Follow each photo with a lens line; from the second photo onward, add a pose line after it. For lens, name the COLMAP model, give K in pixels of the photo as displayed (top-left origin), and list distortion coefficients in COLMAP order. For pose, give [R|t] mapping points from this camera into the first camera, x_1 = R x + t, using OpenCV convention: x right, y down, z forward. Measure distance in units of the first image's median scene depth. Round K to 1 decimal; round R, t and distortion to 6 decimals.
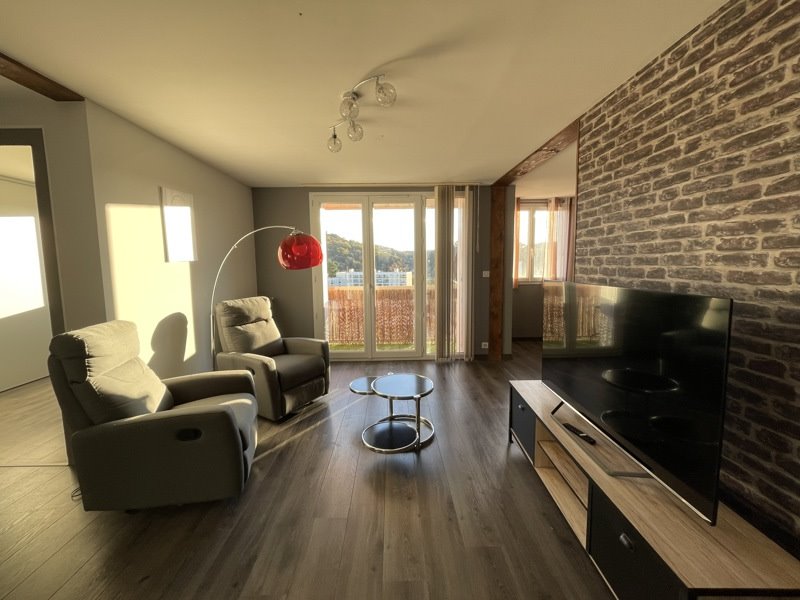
lens RADIAL K [[327.9, 0, 400.0], [0, 327.9, 300.0], [0, 0, 1]] dist [0.000681, 0.000170]
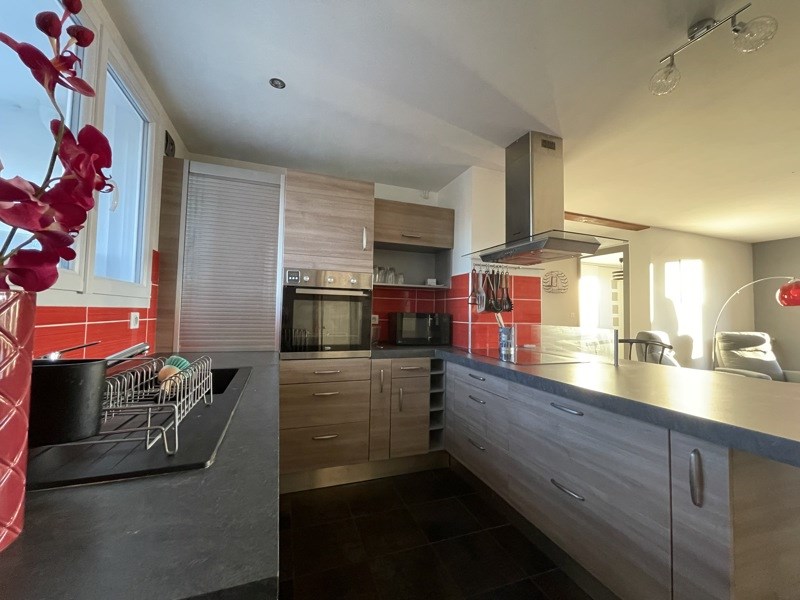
lens RADIAL K [[327.9, 0, 400.0], [0, 327.9, 300.0], [0, 0, 1]] dist [0.000681, 0.000170]
pose [[0.328454, -0.027557, -0.944118, 0.681273], [-0.121736, 0.990002, -0.071248, 0.281469], [0.936642, 0.138335, 0.321816, -1.530596]]
